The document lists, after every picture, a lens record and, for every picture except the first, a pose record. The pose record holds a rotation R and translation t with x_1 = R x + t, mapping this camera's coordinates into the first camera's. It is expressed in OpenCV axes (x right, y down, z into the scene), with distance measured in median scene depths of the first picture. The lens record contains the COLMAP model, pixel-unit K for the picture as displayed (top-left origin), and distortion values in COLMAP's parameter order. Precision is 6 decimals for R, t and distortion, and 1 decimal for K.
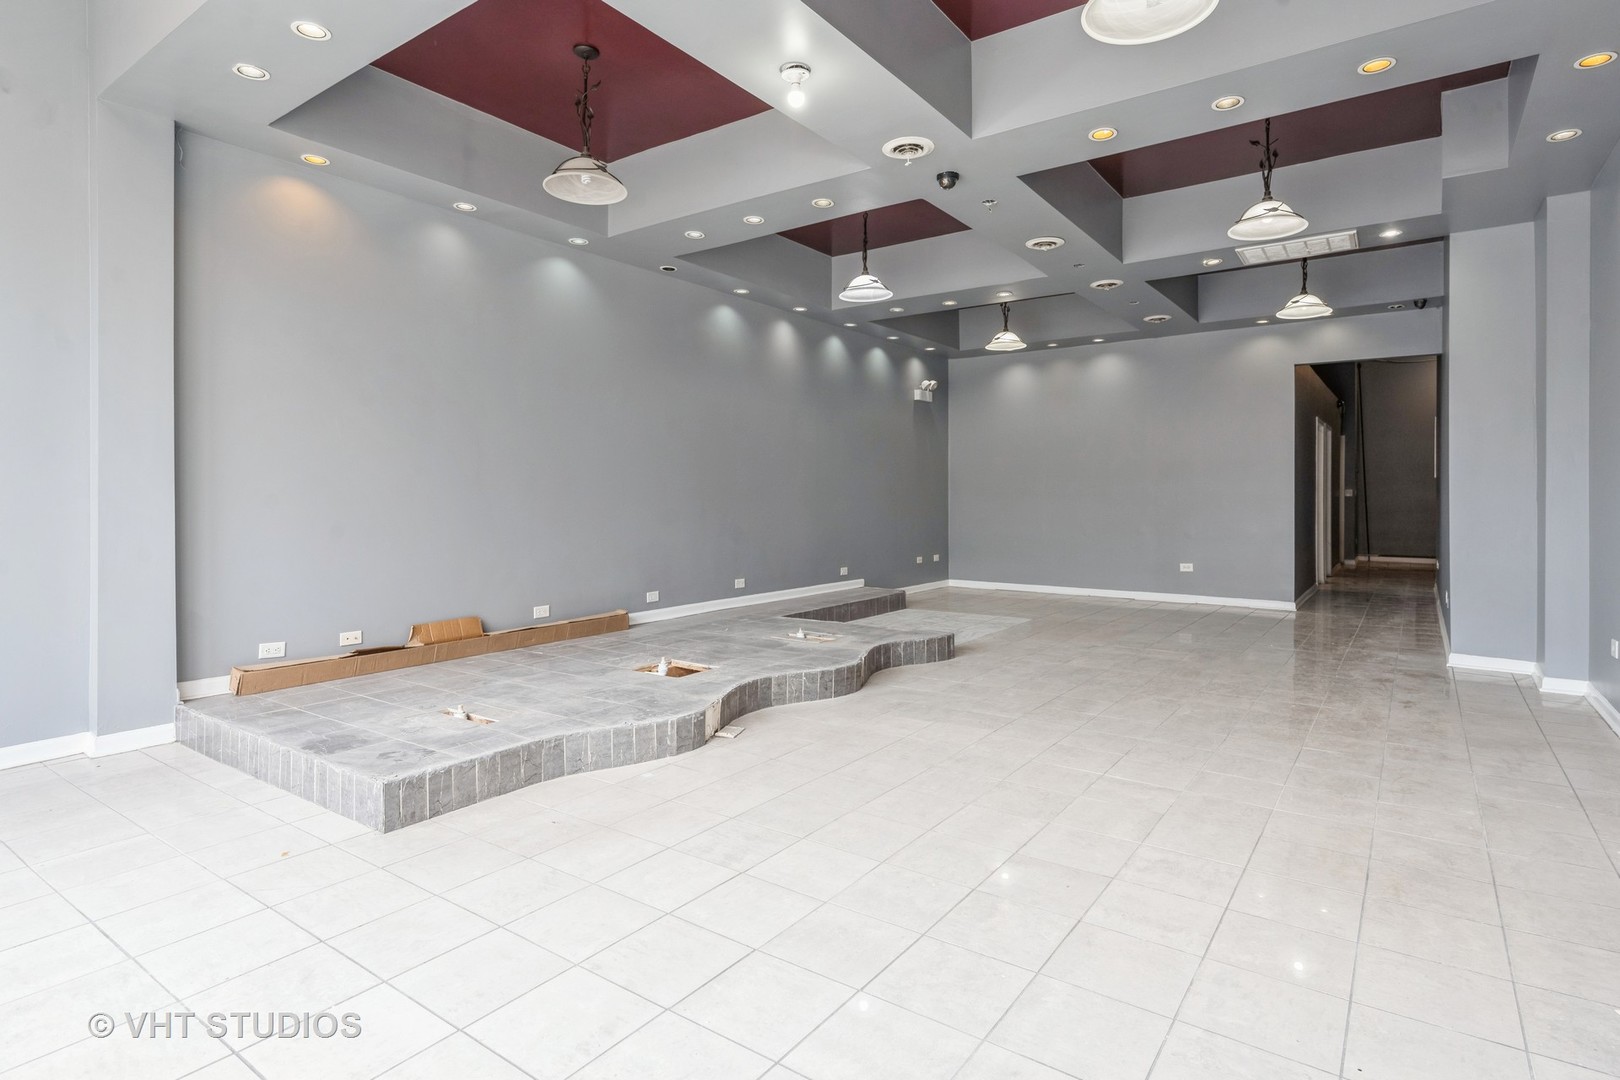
lens RADIAL K [[831.2, 0, 824.3], [0, 831.2, 503.2], [0, 0, 1]] dist [-0.001566, -0.000719]
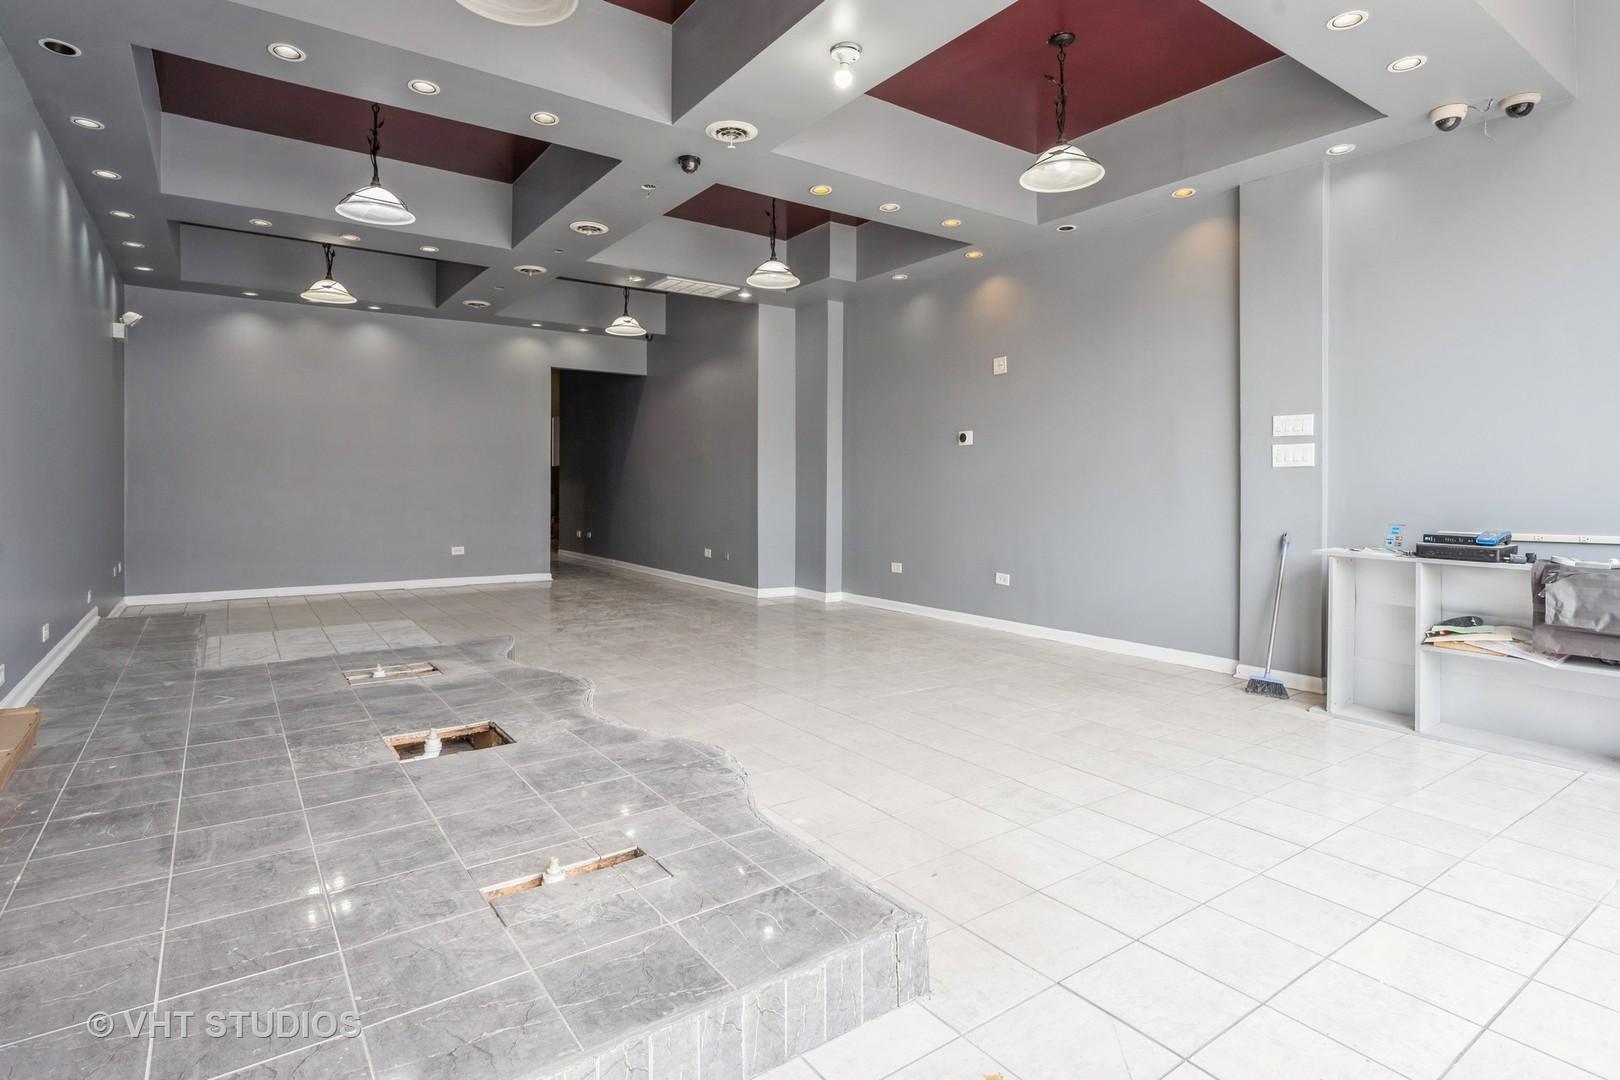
lens RADIAL K [[831.2, 0, 780.4], [0, 831.2, 486.0], [0, 0, 1]] dist [-0.001566, -0.000719]
pose [[0.350591, -0.001677, 0.936527, -0.497509], [0.001446, 0.999998, 0.001250, -0.002705], [-0.936528, 0.000916, 0.350593, 0.366599]]
